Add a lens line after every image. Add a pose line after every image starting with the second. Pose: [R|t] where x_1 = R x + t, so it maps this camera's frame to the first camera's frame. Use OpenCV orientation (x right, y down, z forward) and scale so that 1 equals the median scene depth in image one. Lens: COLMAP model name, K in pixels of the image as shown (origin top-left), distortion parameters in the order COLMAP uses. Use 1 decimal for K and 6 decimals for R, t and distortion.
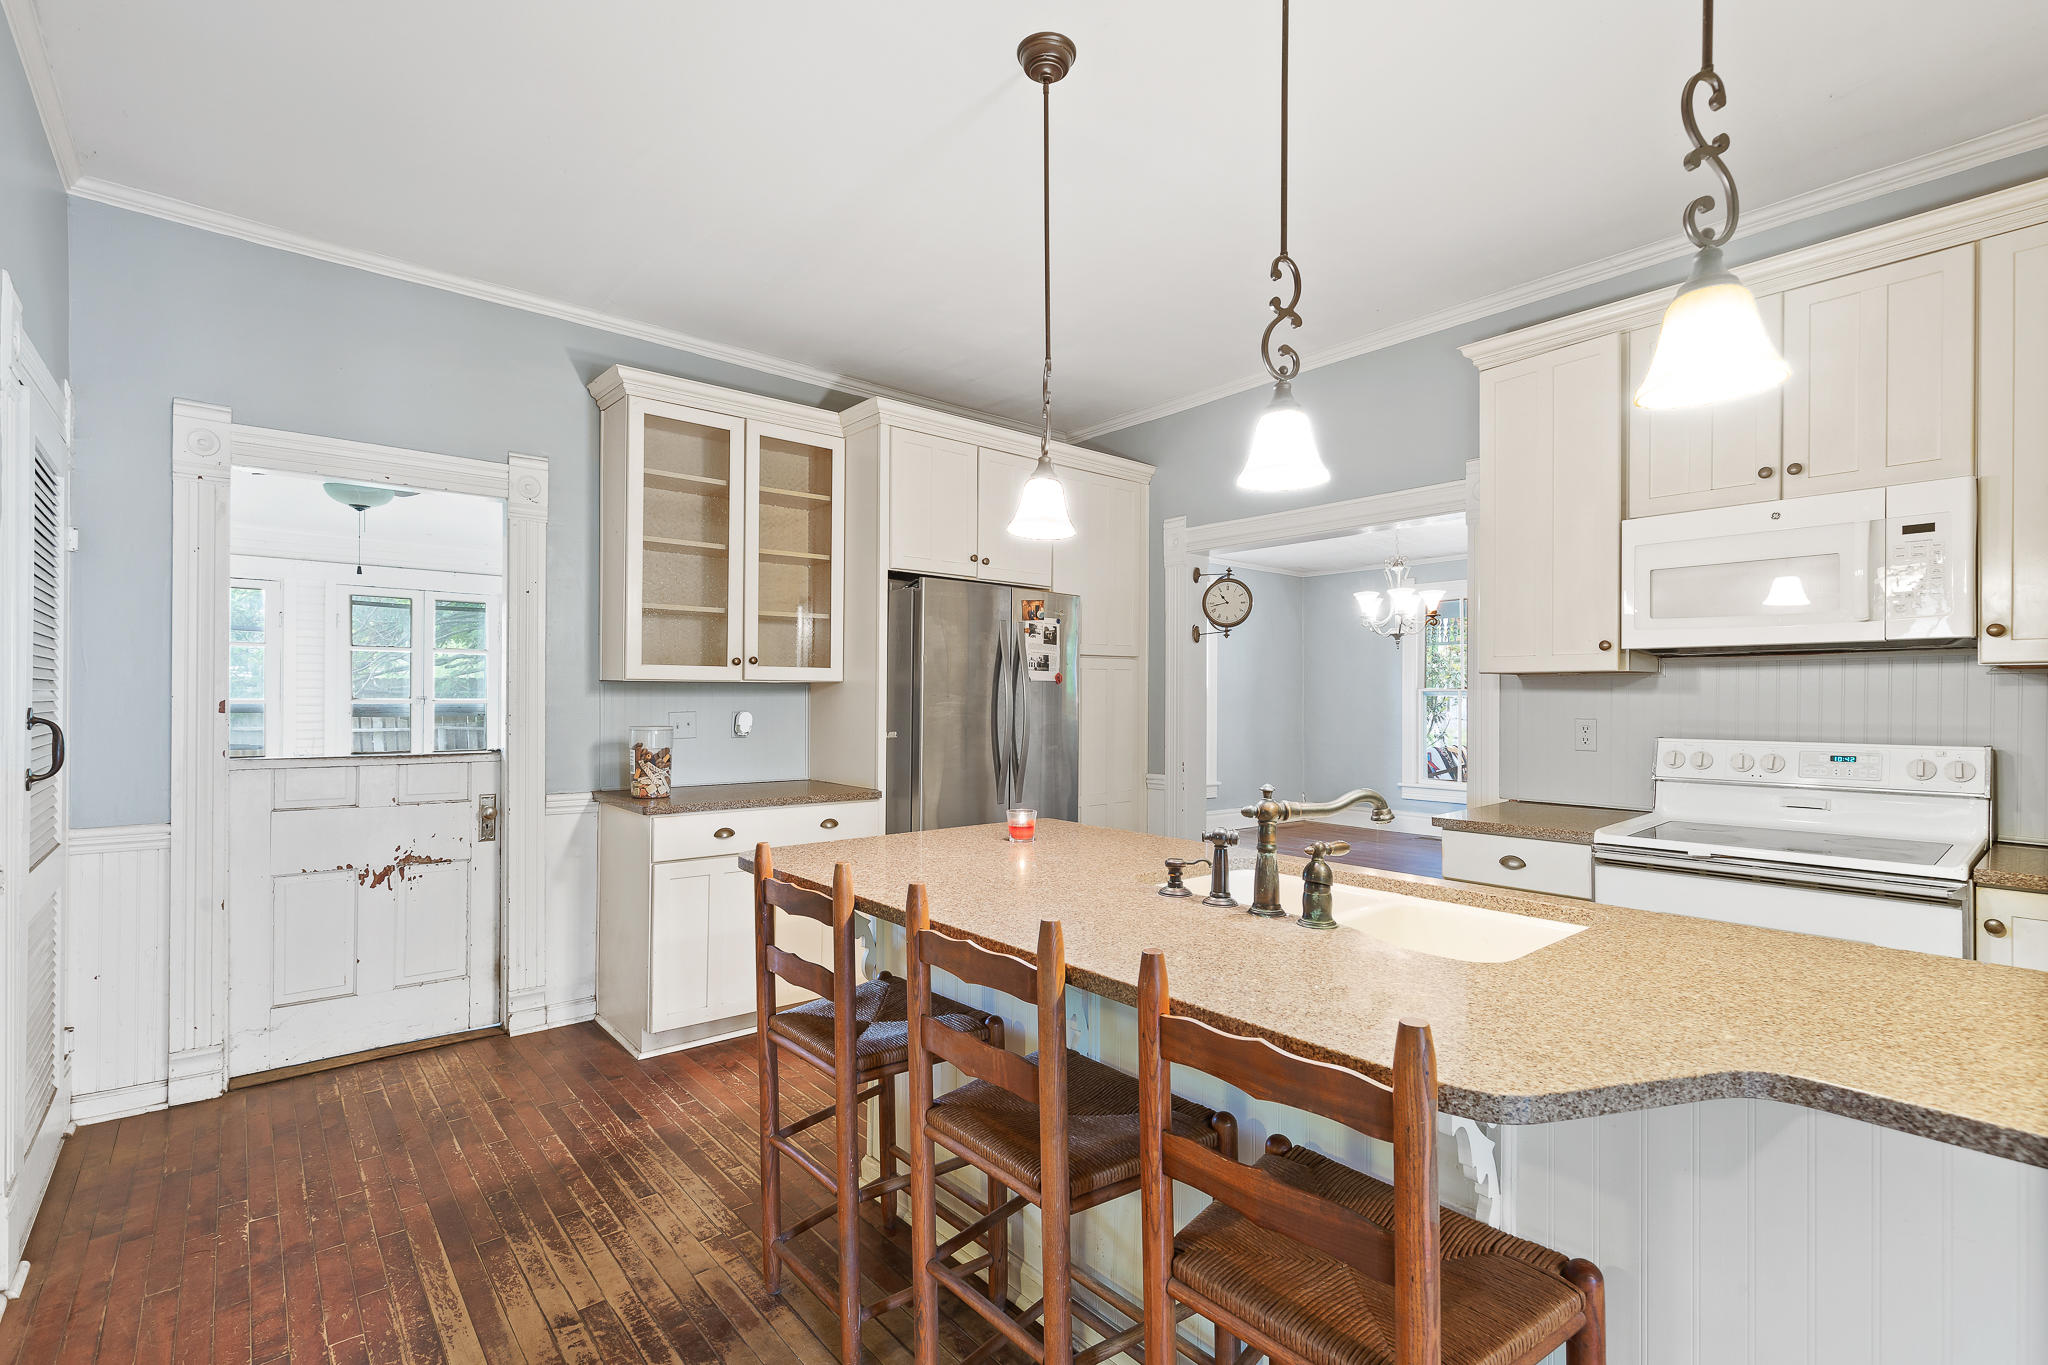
lens RADIAL K [[931.1, 0, 1026.9], [0, 931.1, 702.7], [0, 0, 1]] dist [0.005964, -0.000515]
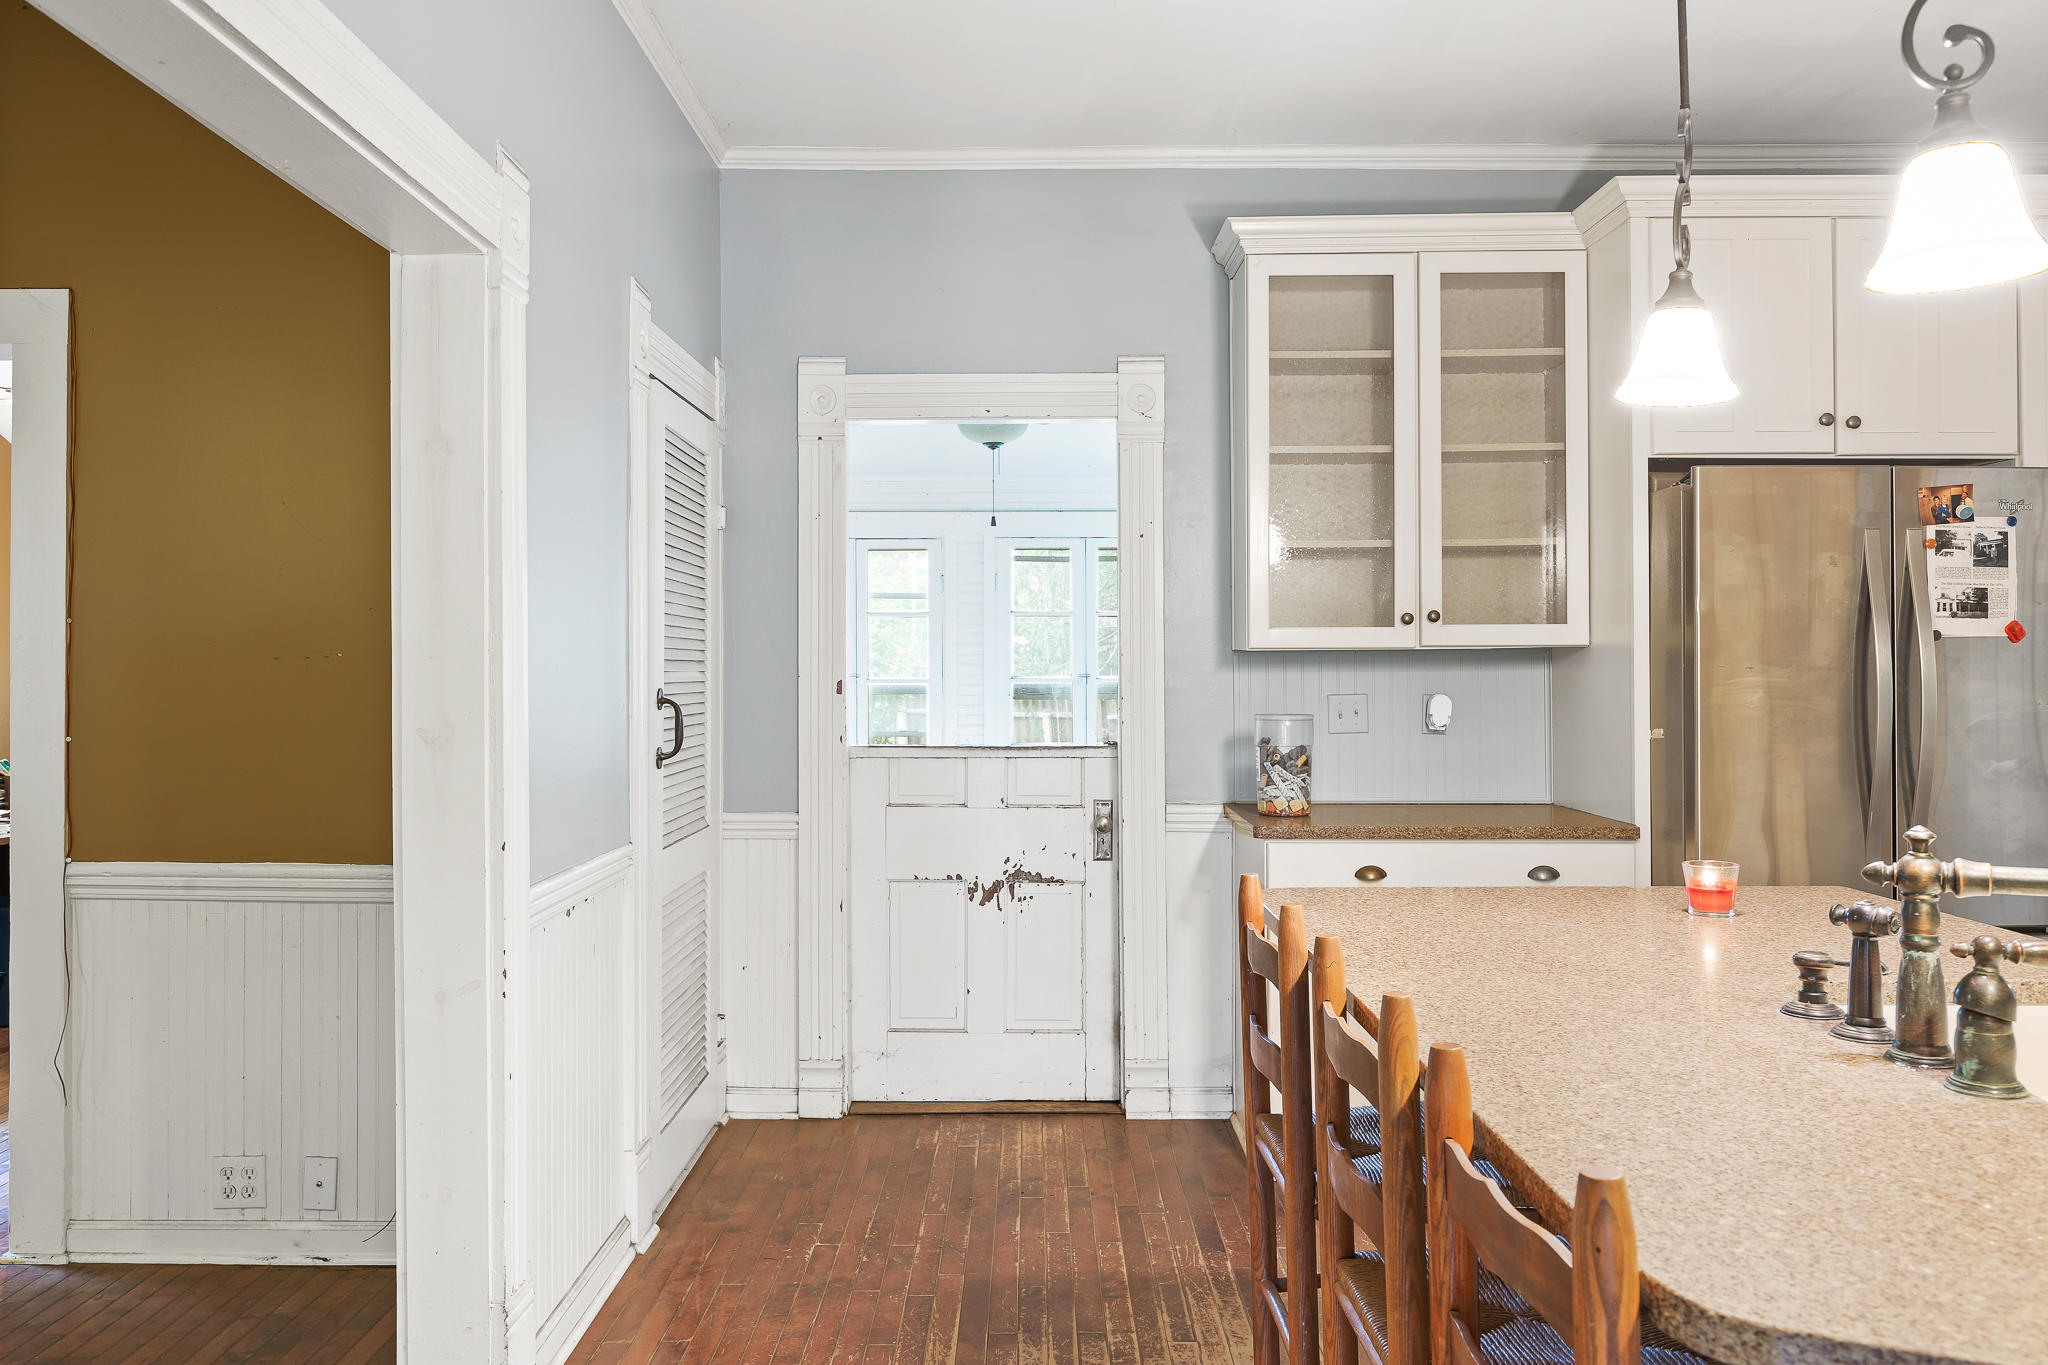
lens RADIAL K [[1544.8, 0, 1008.7], [0, 1544.8, 660.2], [0, 0, 1]] dist [0.006494, -0.000801]
pose [[0.755691, -0.012191, -0.654815, 0.215941], [0.004026, 0.999894, -0.013969, -0.000328], [0.654916, 0.007920, 0.755660, -0.023093]]
